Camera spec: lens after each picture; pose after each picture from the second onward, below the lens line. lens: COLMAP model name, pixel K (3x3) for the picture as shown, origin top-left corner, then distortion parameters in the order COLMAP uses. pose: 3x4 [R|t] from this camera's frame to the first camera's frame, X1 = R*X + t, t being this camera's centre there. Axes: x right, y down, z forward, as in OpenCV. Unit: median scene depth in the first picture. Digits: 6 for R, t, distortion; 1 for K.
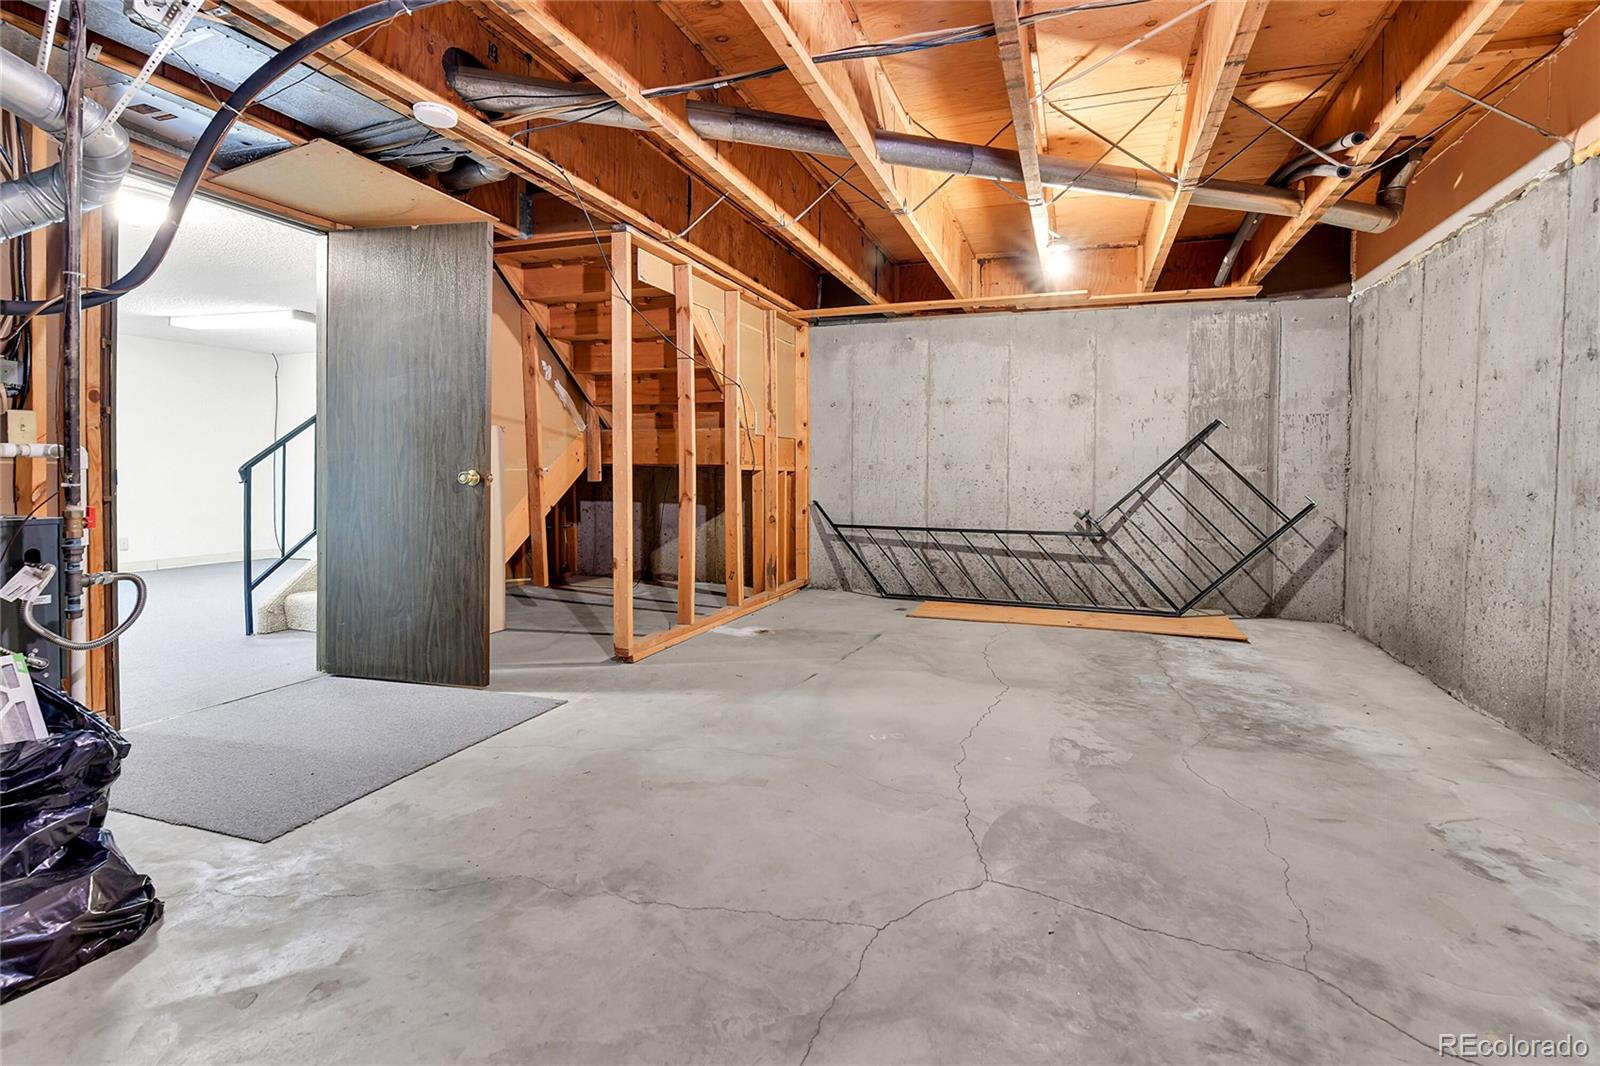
lens RADIAL K [[693.1, 0, 838.3], [0, 693.1, 477.2], [0, 0, 1]] dist [-0.010041, -0.005448]
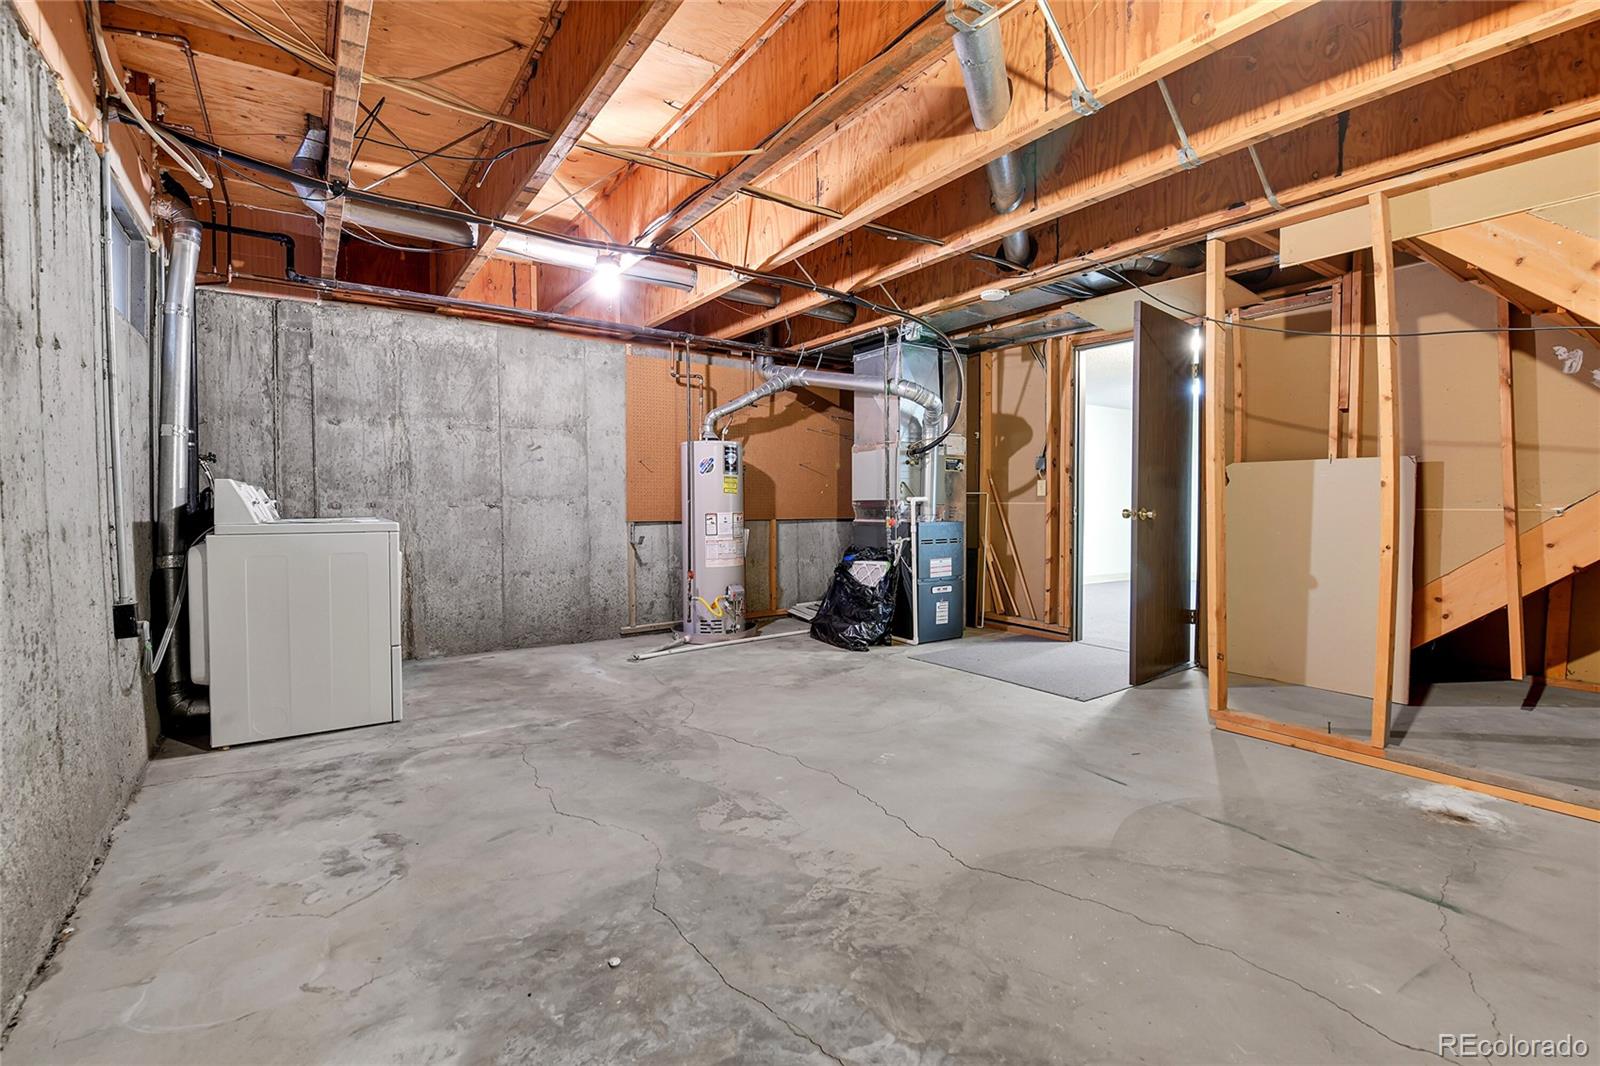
lens RADIAL K [[693.1, 0, 804.0], [0, 693.1, 524.9], [0, 0, 1]] dist [-0.010041, -0.005448]
pose [[-0.568864, 0.016007, -0.822276, 1.404794], [-0.021402, 0.999184, 0.034257, -0.014945], [0.822153, 0.037085, -0.568058, 2.096123]]
